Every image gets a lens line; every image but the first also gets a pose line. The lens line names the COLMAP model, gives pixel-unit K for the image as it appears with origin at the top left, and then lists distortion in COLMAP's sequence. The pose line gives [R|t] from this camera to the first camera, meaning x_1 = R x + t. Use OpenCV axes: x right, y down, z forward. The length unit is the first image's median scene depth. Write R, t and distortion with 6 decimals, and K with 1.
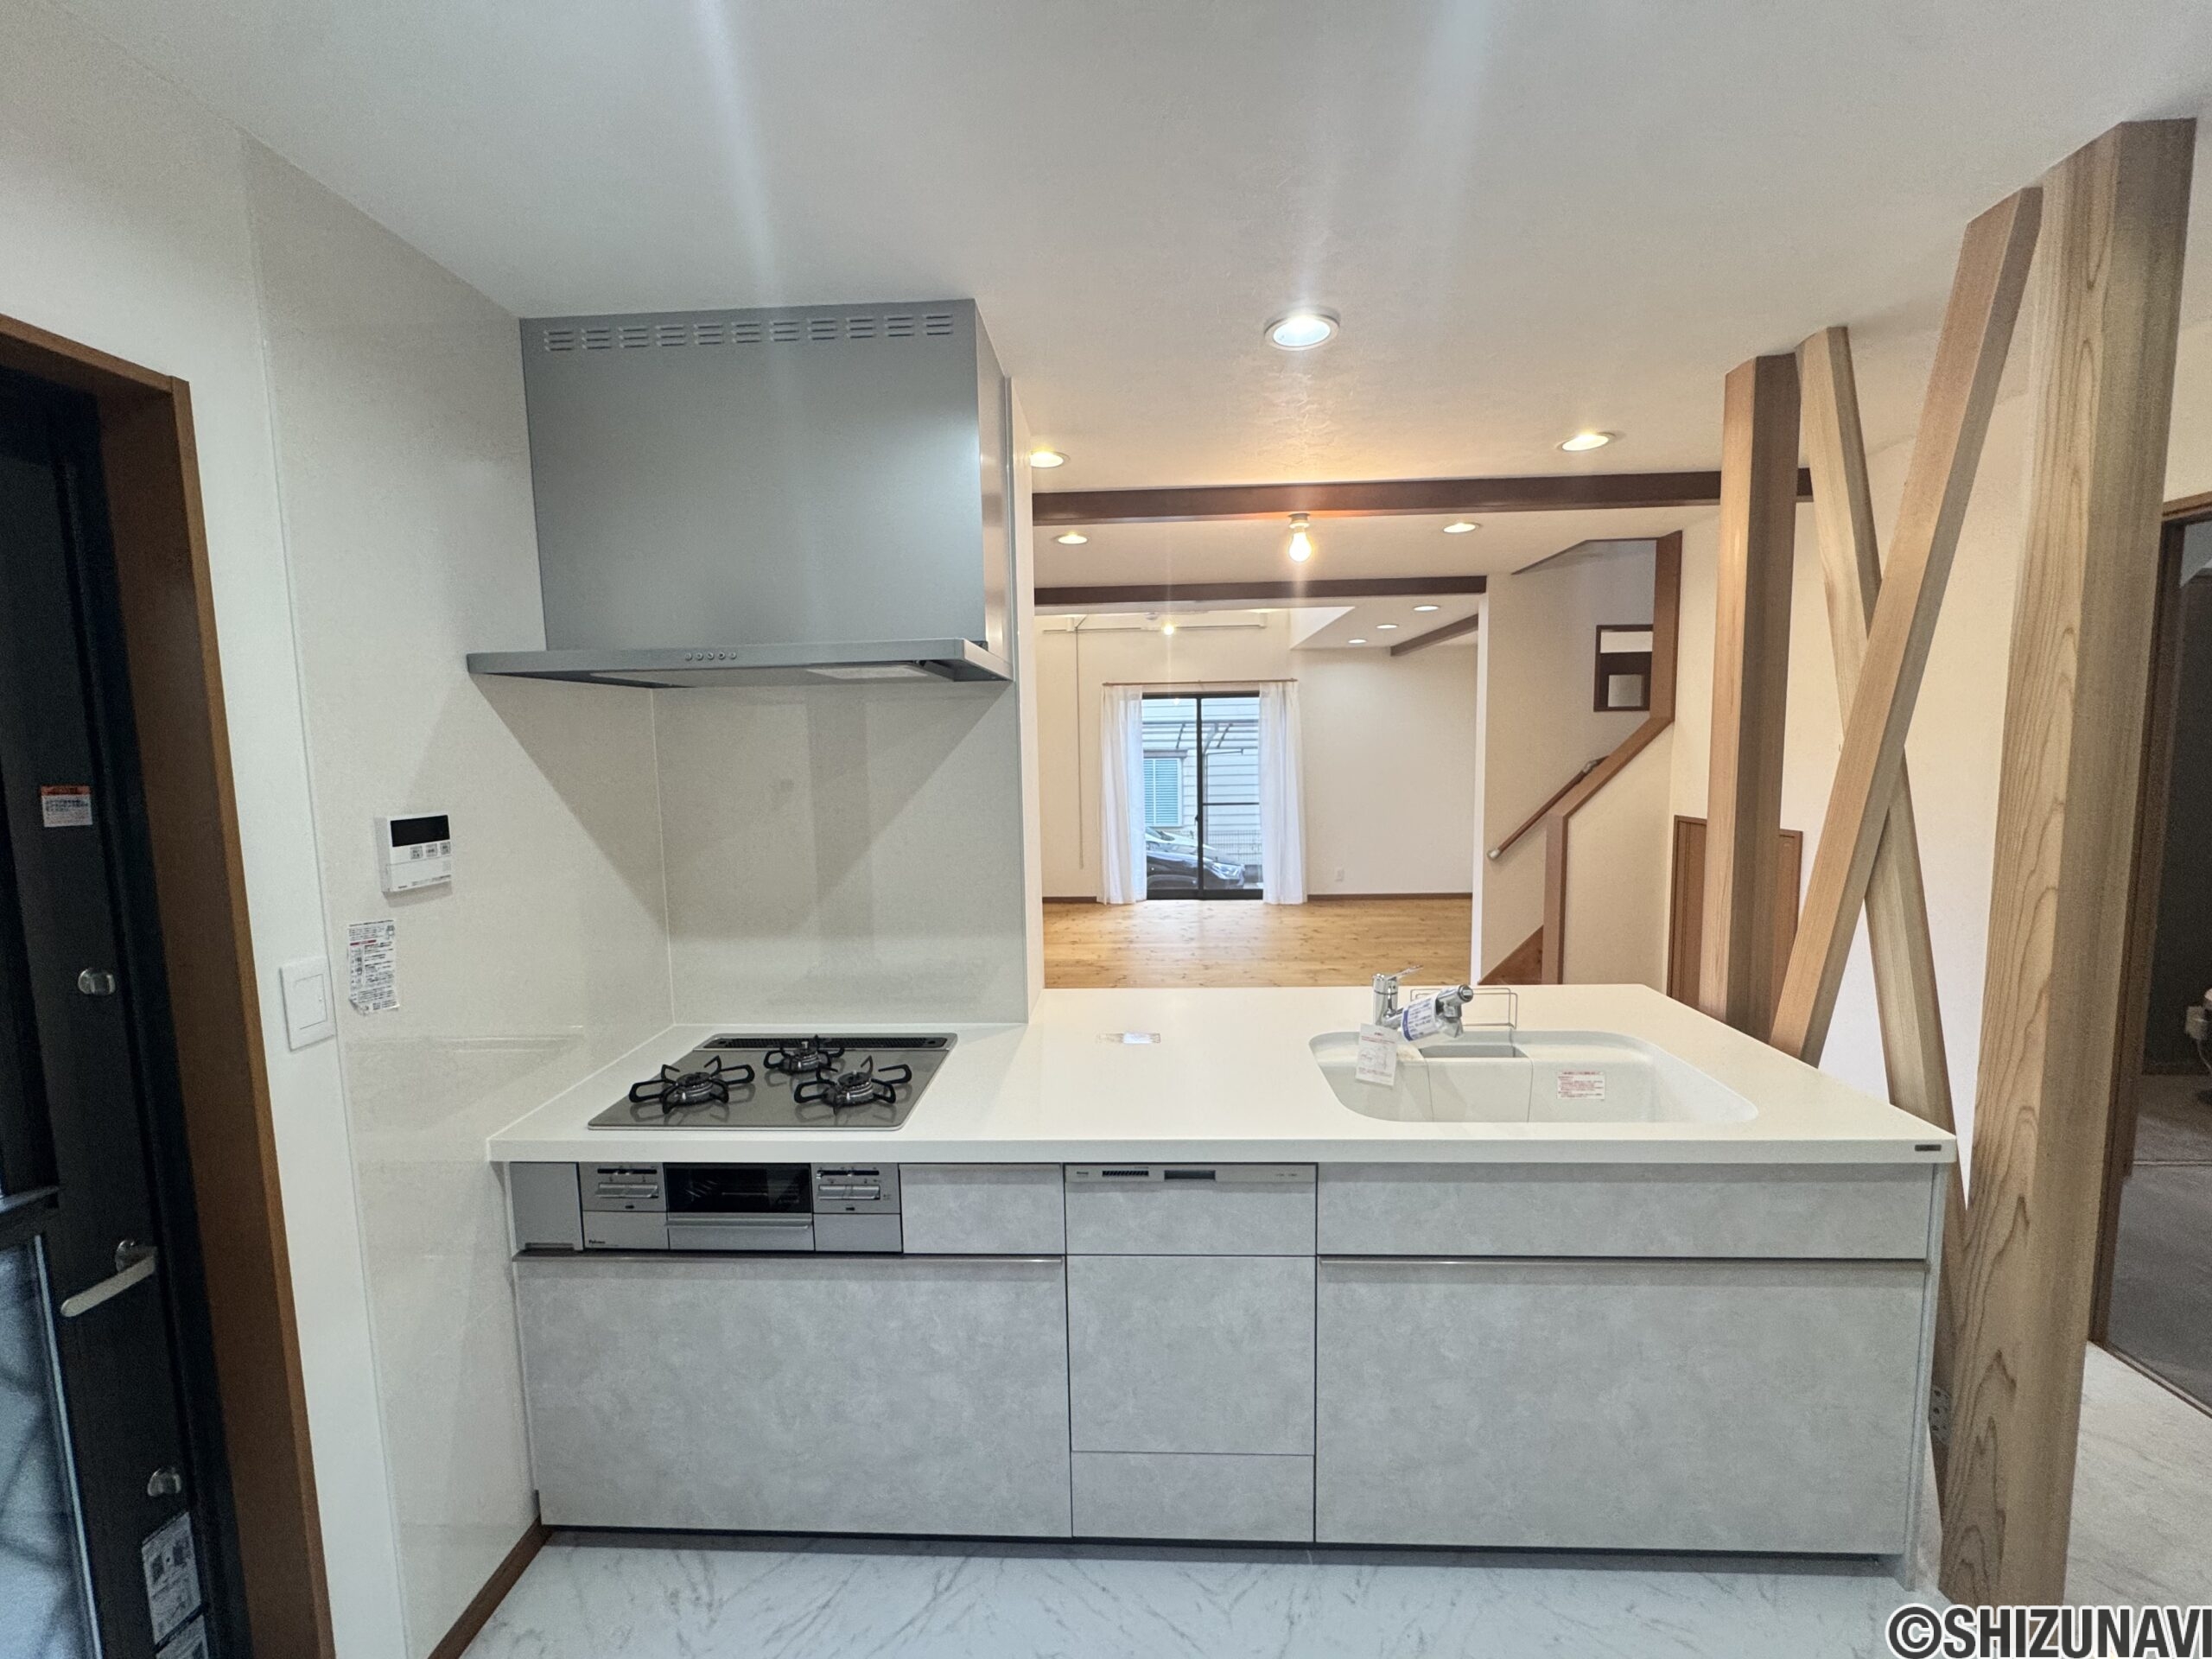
lens RADIAL K [[893.3, 0, 1106.0], [0, 893.3, 829.5], [0, 0, 1]] dist [-0.002161, 0.000378]
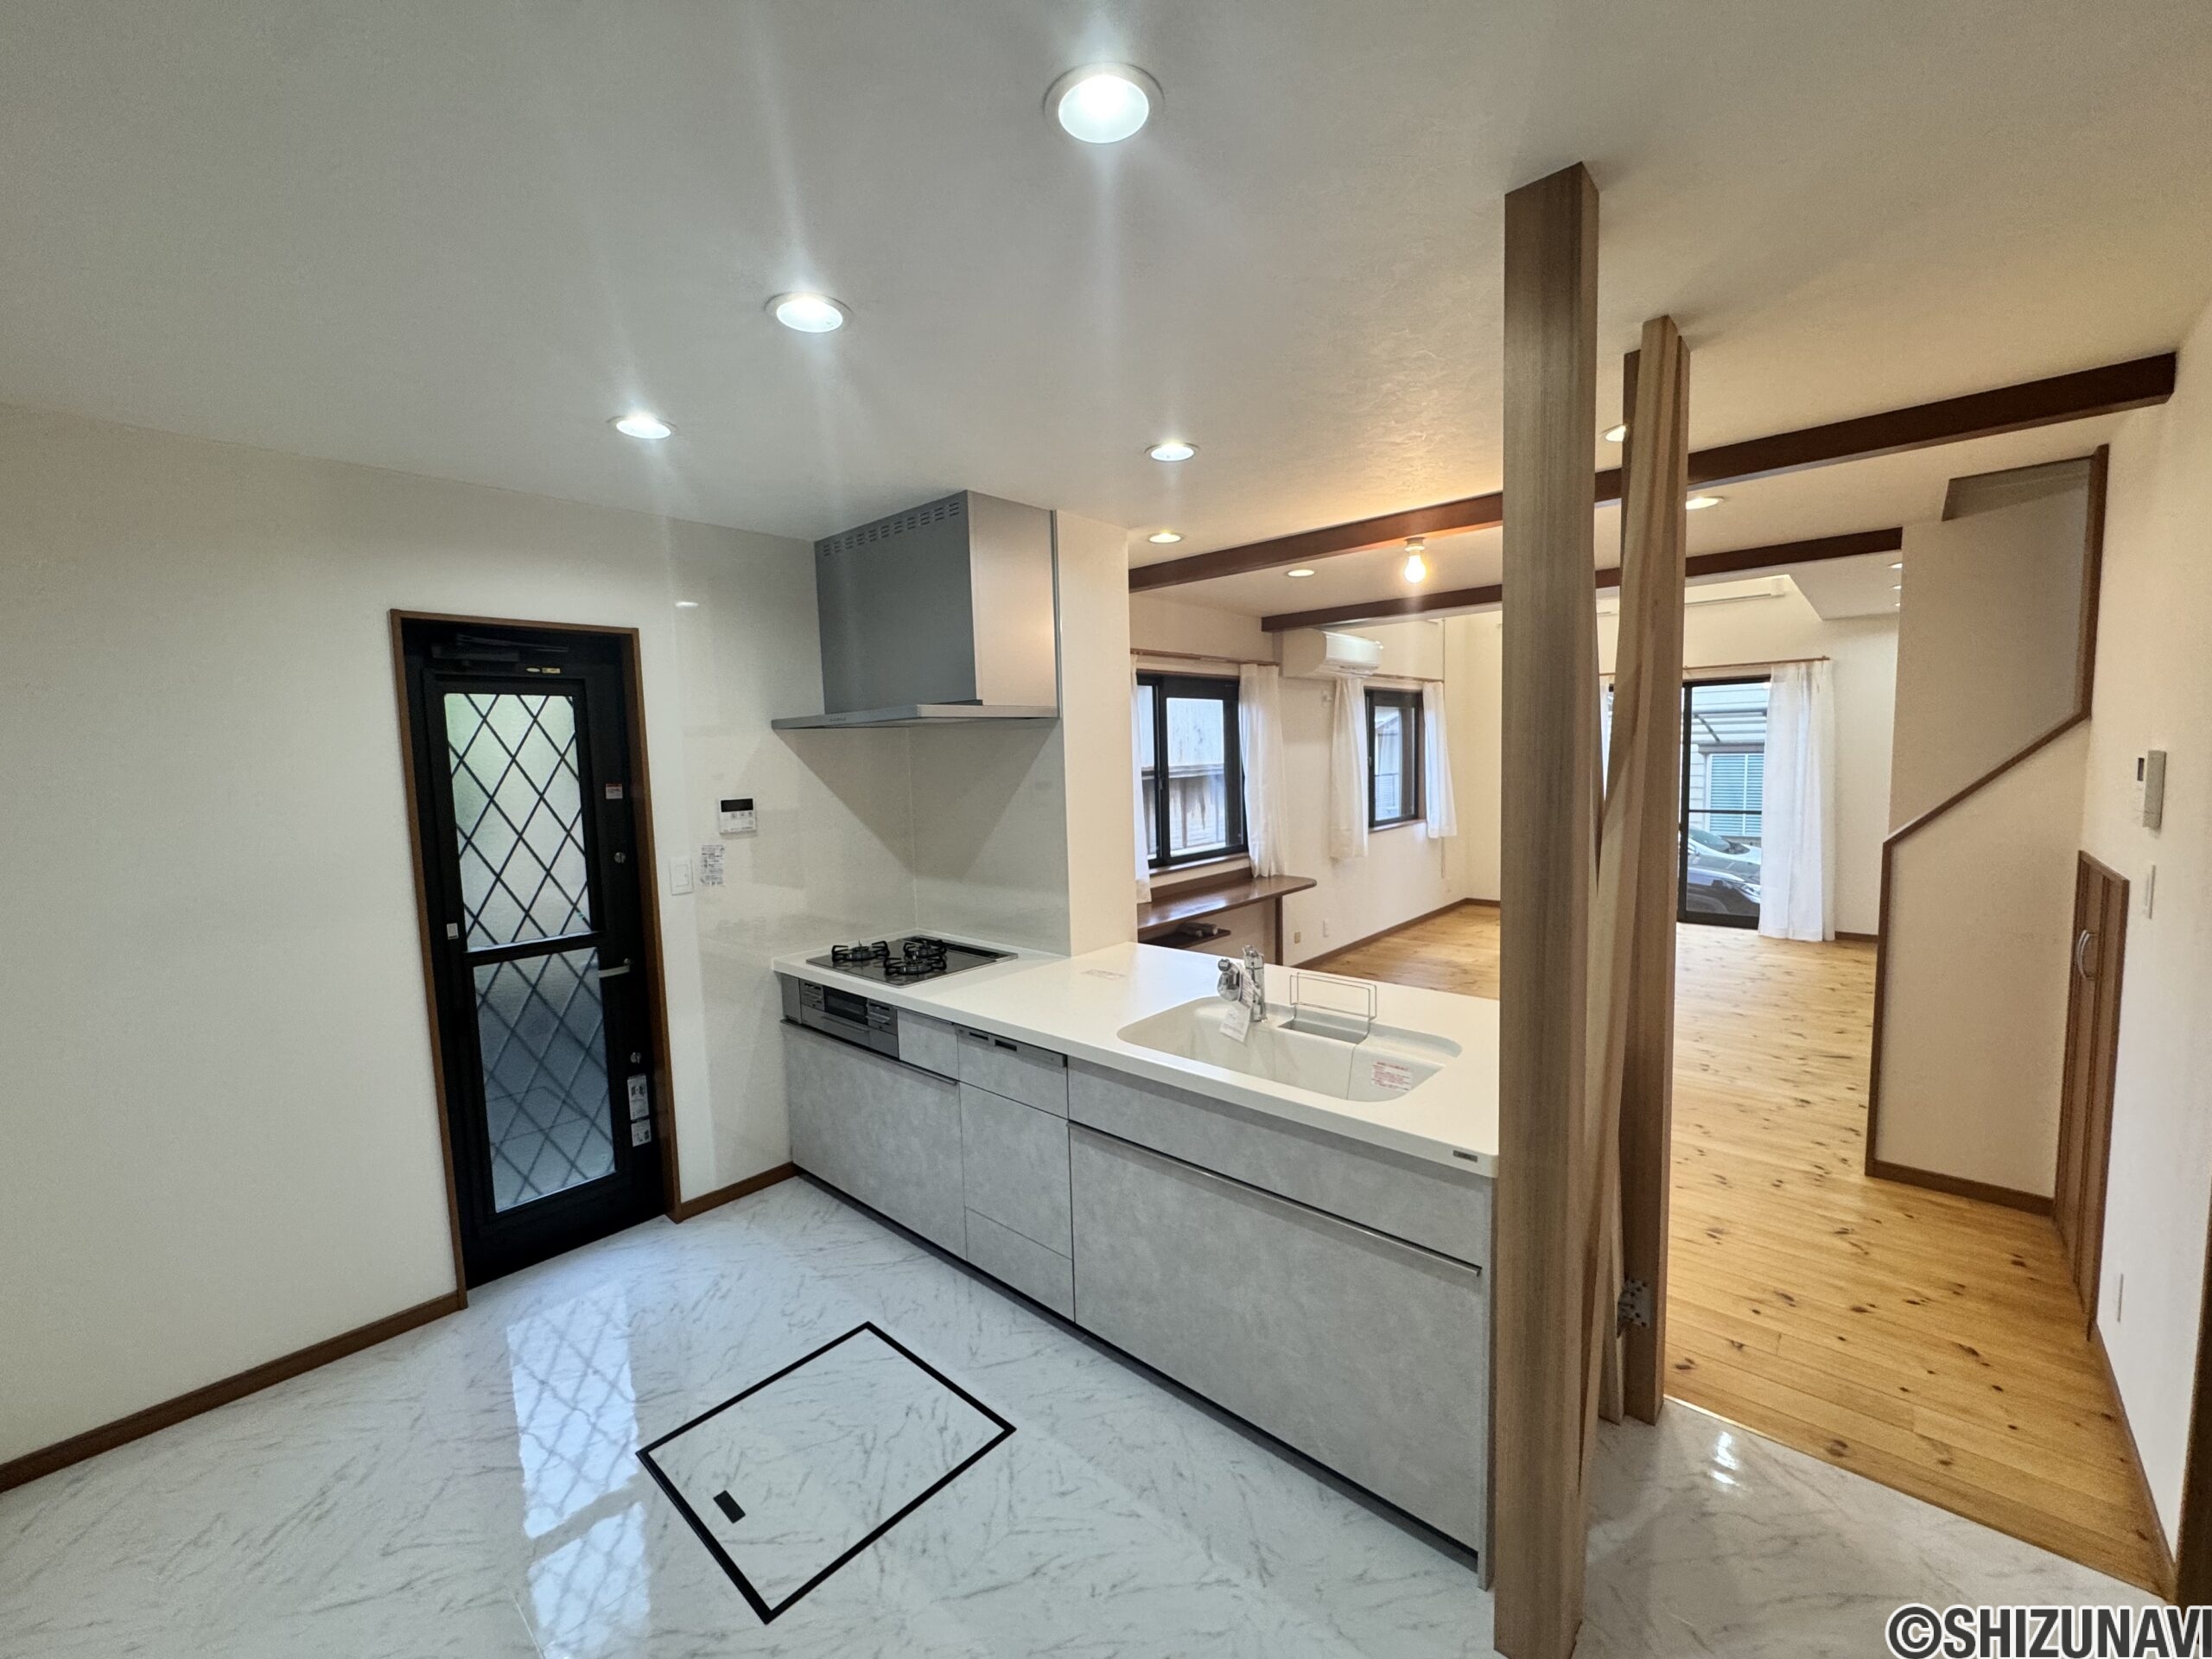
lens RADIAL K [[893.3, 0, 1106.0], [0, 893.3, 829.5], [0, 0, 1]] dist [-0.002161, 0.000378]
pose [[0.770363, 0.053158, -0.635385, 1.159789], [-0.046448, 0.998550, 0.027226, -0.036743], [0.635911, 0.008538, 0.771715, -0.086611]]
